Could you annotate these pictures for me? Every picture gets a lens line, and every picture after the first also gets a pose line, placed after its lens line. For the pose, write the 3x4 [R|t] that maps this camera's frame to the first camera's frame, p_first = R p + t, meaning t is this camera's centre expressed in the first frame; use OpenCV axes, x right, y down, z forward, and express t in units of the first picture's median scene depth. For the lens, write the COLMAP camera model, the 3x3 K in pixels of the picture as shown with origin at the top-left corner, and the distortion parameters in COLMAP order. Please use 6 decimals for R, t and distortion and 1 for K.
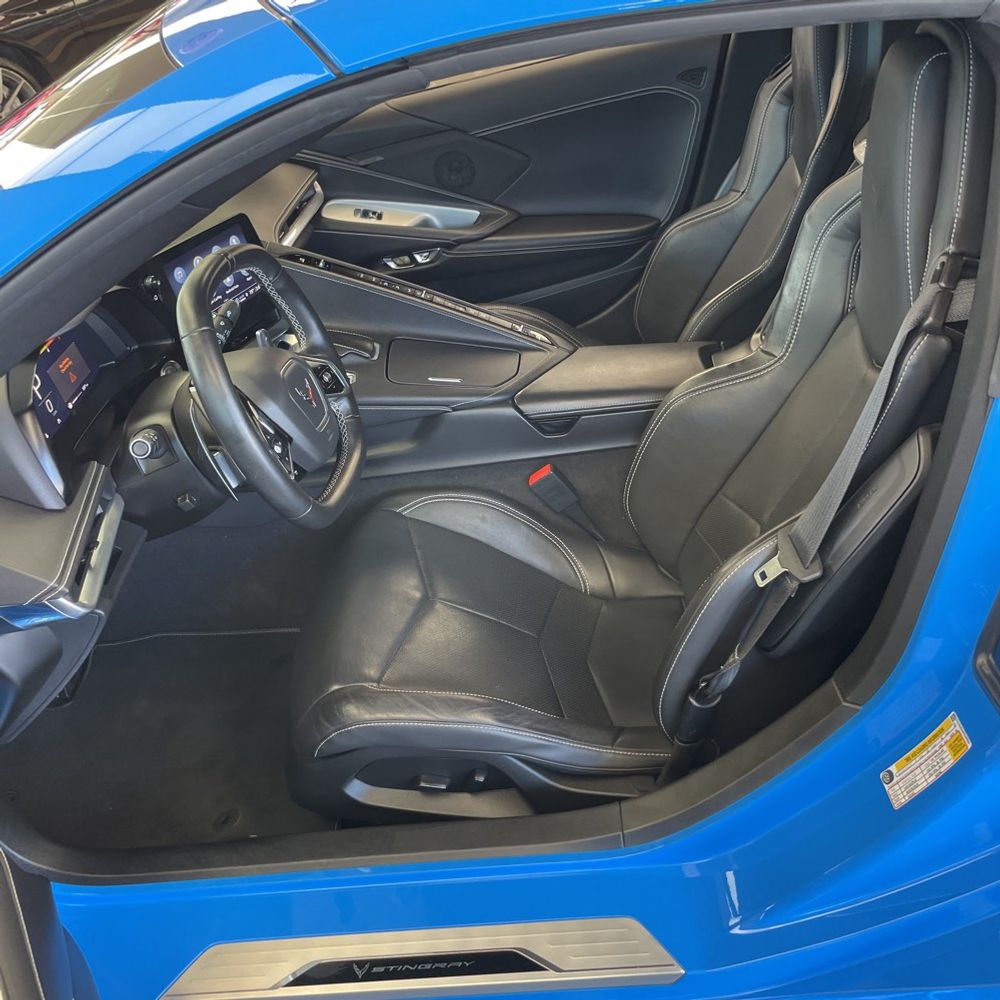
lens RADIAL K [[1007.2, 0, 502.1], [0, 1007.2, 497.7], [0, 0, 1]] dist [0.106431, -0.160366]
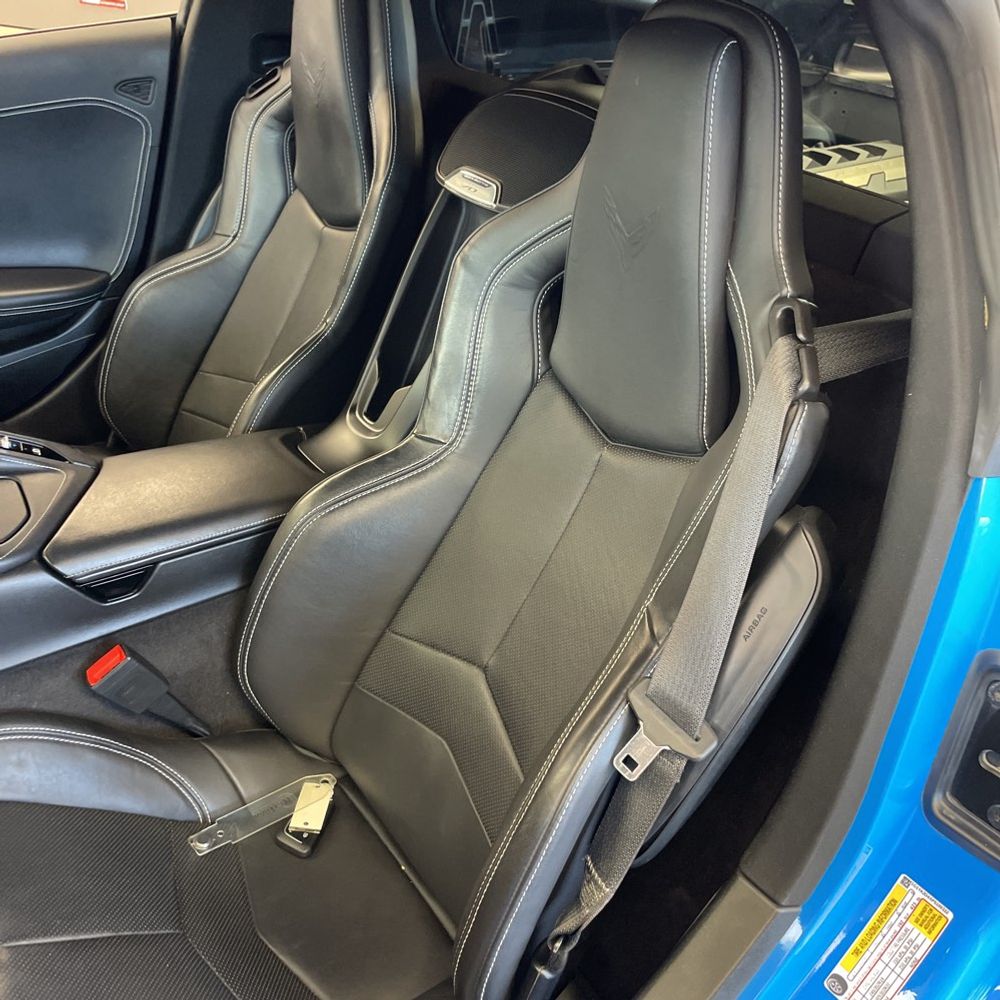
lens RADIAL K [[1007.2, 0, 502.1], [0, 1007.2, 497.7], [0, 0, 1]] dist [0.106431, -0.160366]
pose [[0.780658, -0.156560, 0.605031, -0.144496], [0.189644, 0.981808, 0.009363, -0.088697], [-0.595490, 0.107431, 0.796147, 0.343255]]
